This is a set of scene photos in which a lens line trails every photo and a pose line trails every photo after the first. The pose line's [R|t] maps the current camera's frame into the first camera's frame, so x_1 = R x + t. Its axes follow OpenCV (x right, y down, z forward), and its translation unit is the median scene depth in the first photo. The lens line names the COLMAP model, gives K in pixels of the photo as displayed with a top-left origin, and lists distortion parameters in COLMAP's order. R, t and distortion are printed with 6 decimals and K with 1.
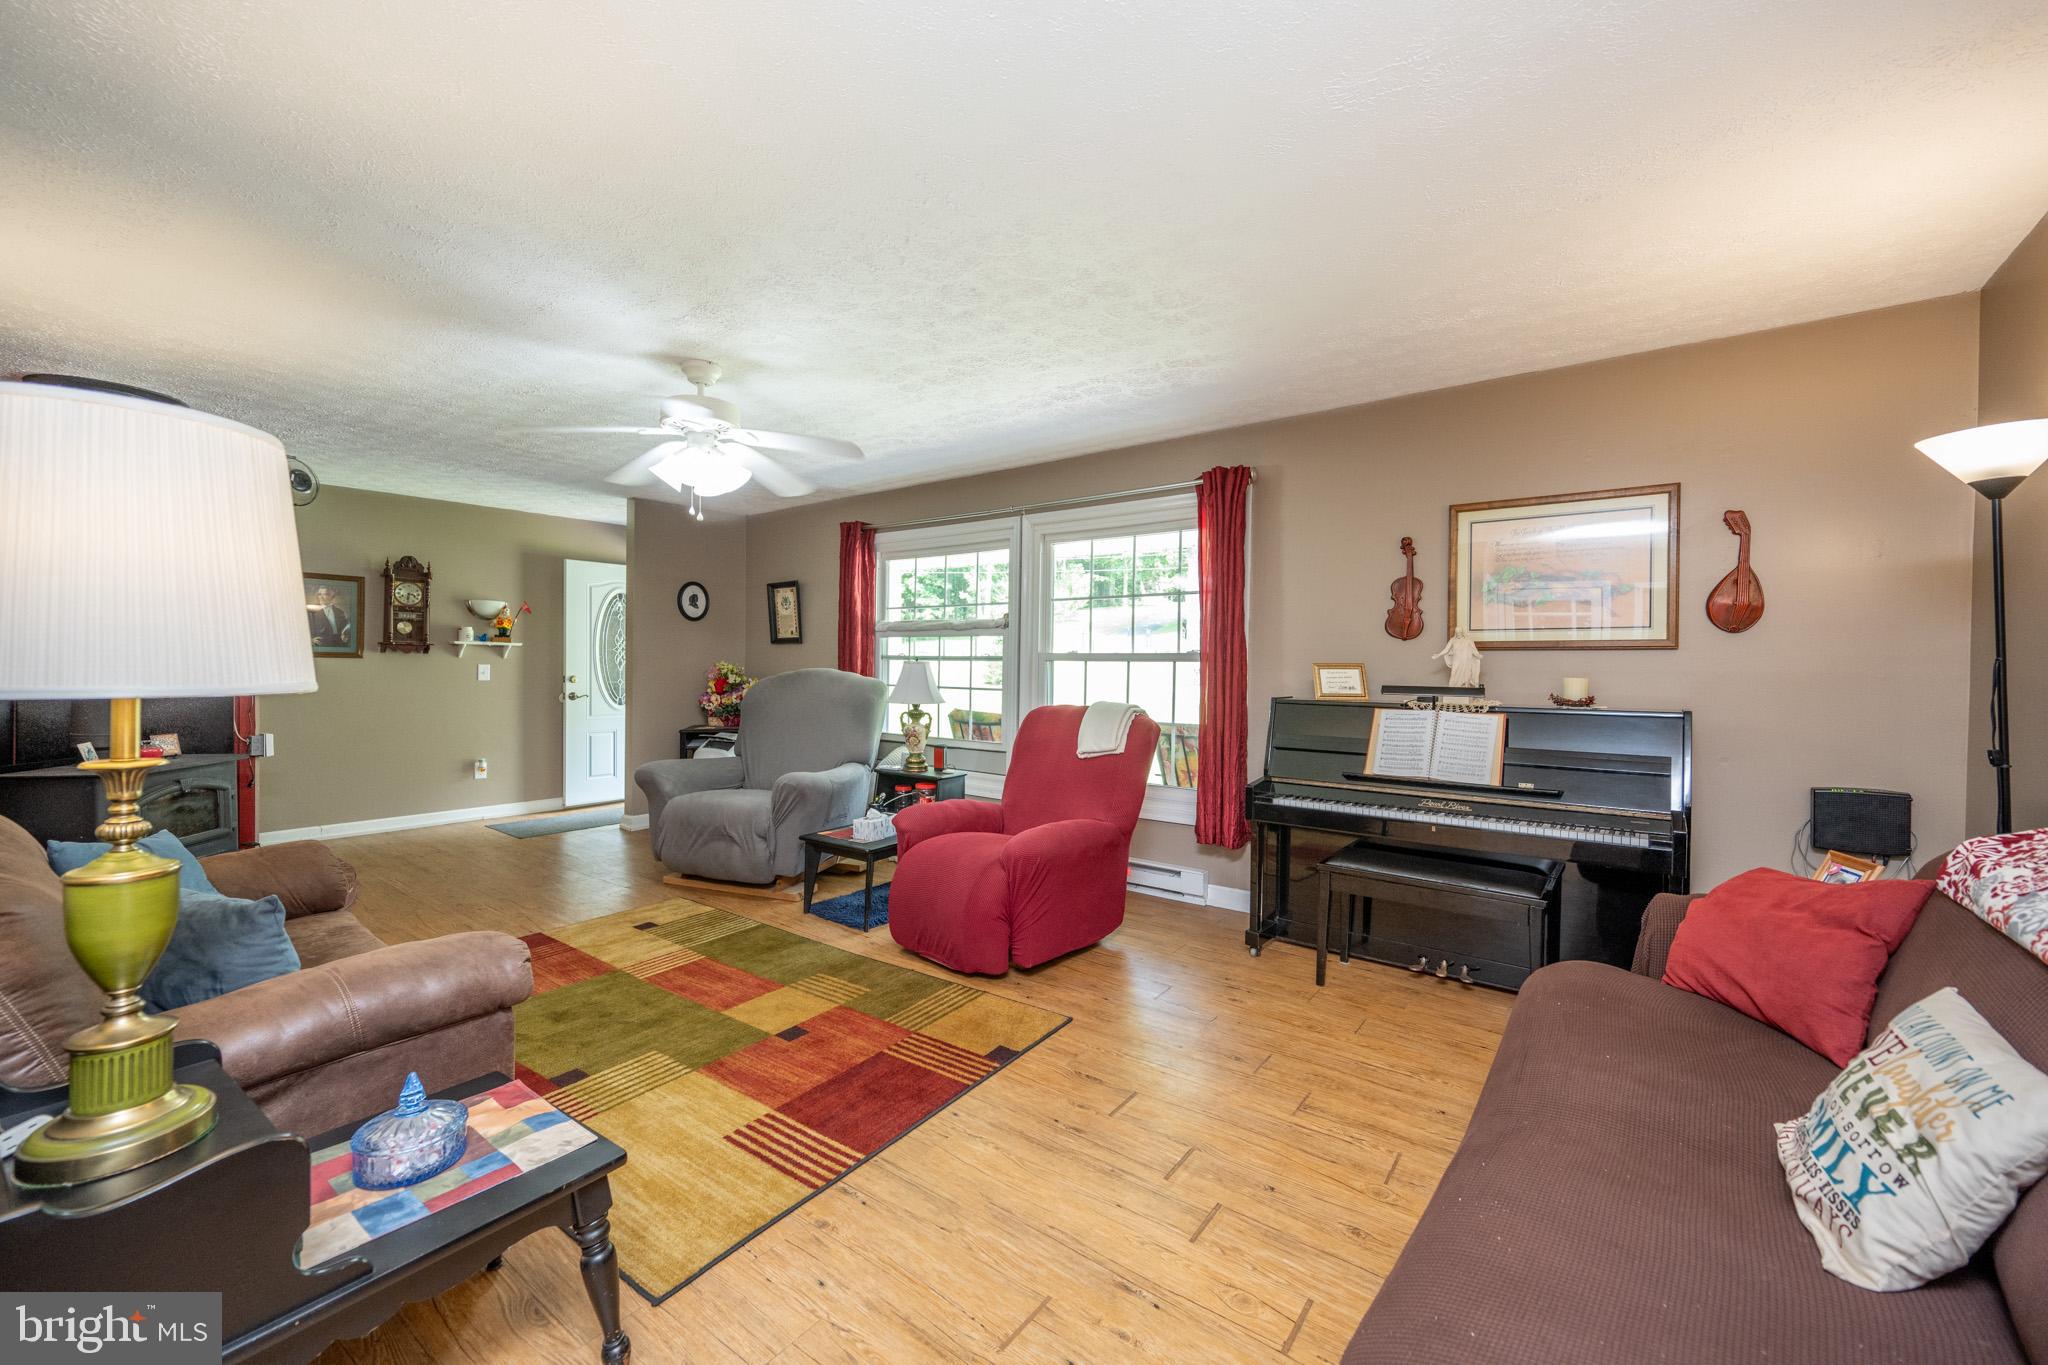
lens RADIAL K [[808.3, 0, 1024.9], [0, 808.3, 675.3], [0, 0, 1]] dist [0.000244, -0.000085]
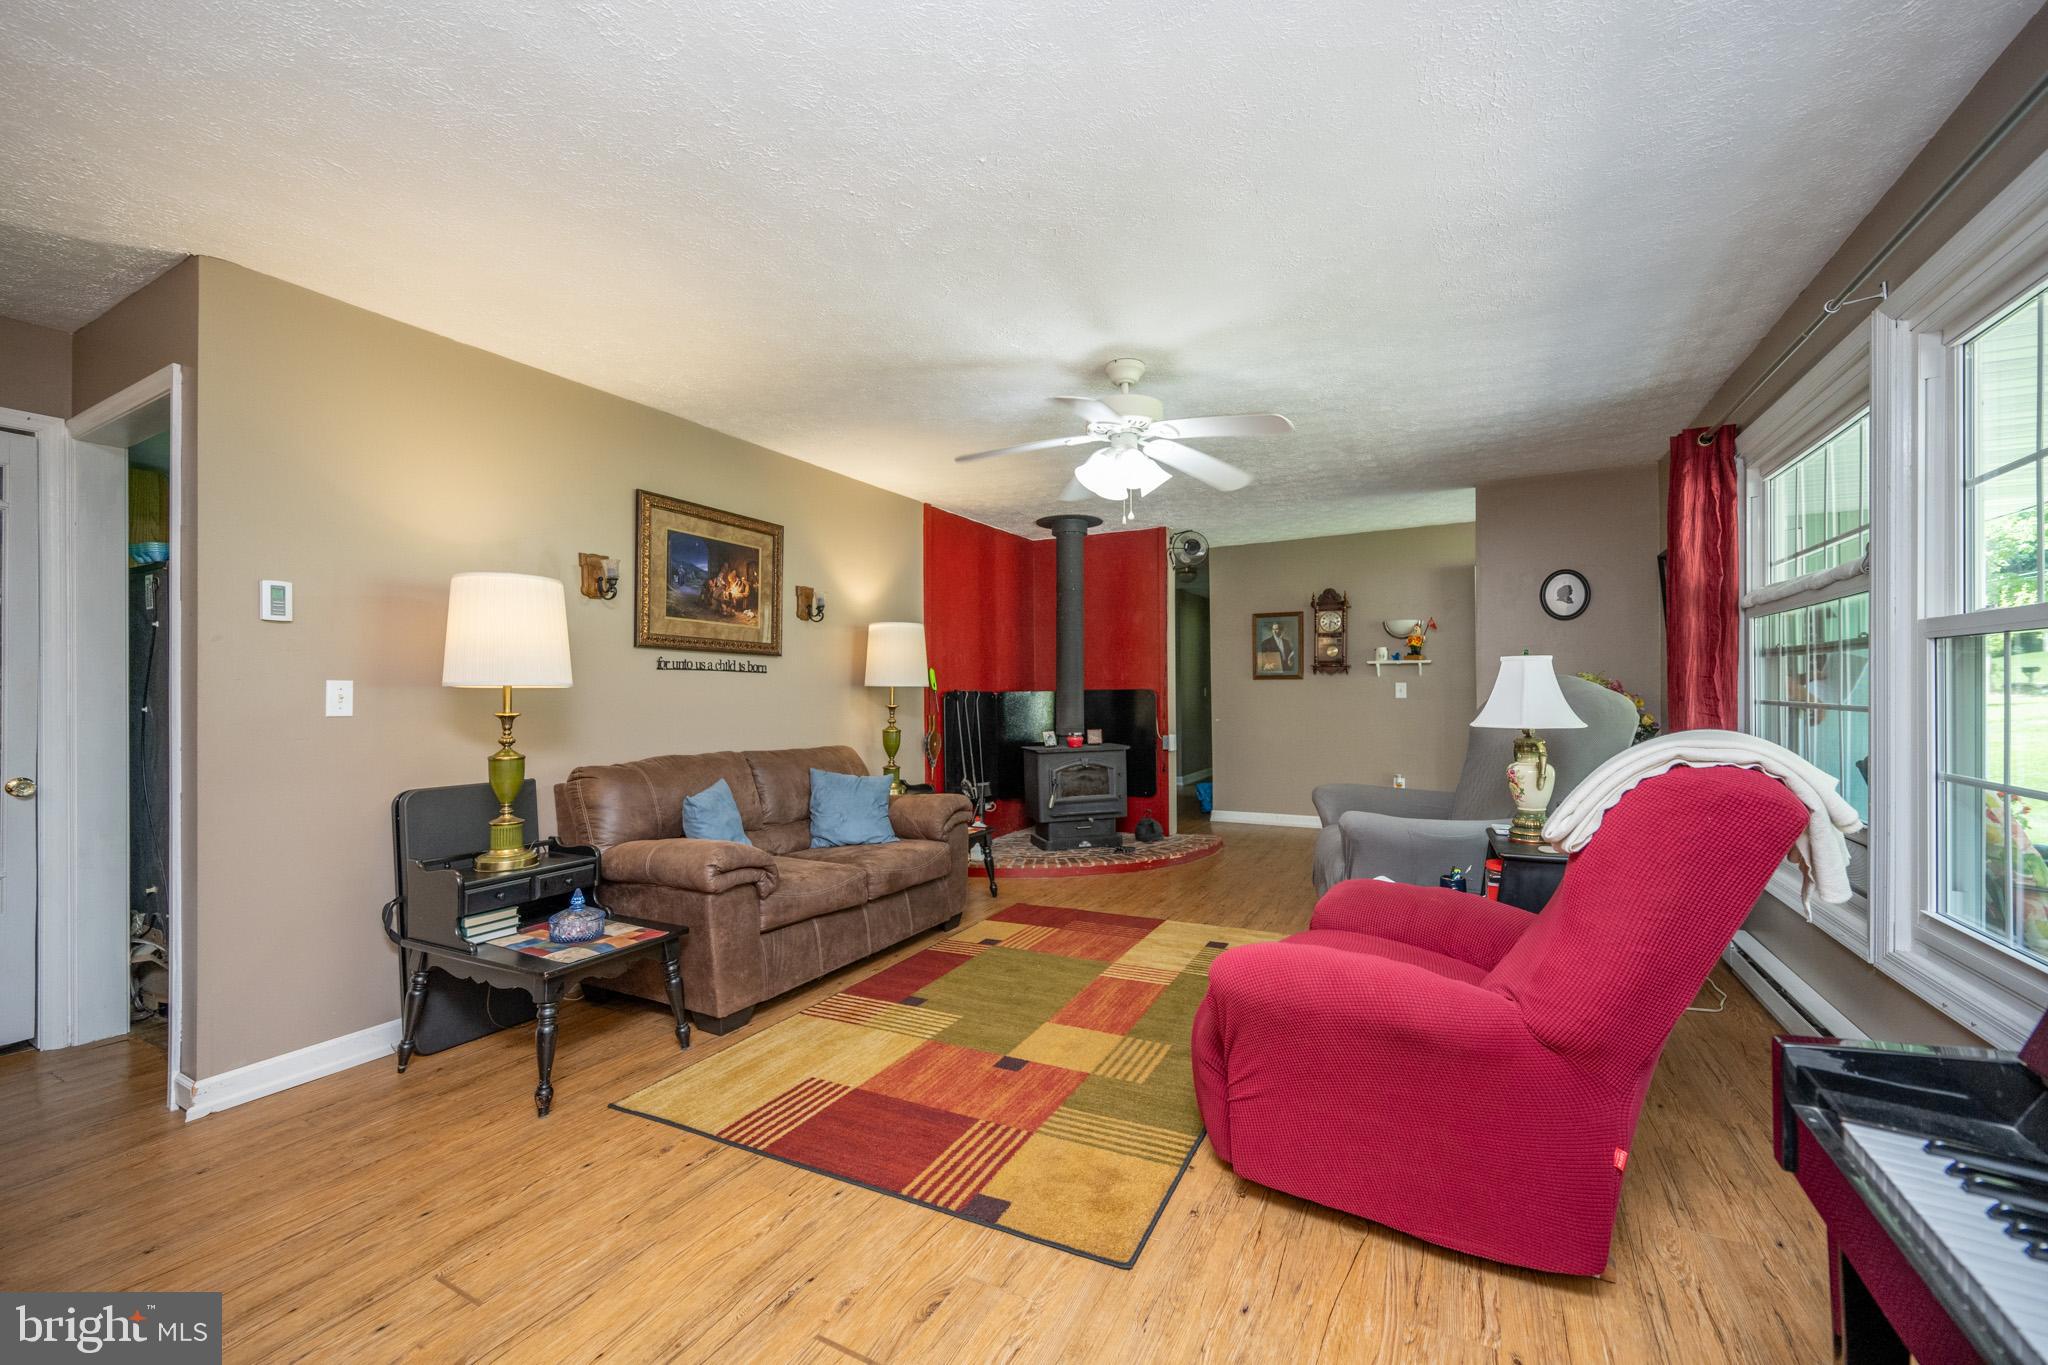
lens RADIAL K [[807.7, 0, 1025.2], [0, 807.7, 693.5], [0, 0, 1]] dist [-0.000271, -0.000082]
pose [[0.152167, -0.009184, -0.988312, 0.521581], [-0.001807, 0.999953, -0.009570, 0.021036], [0.988353, 0.003242, 0.152143, 0.713841]]
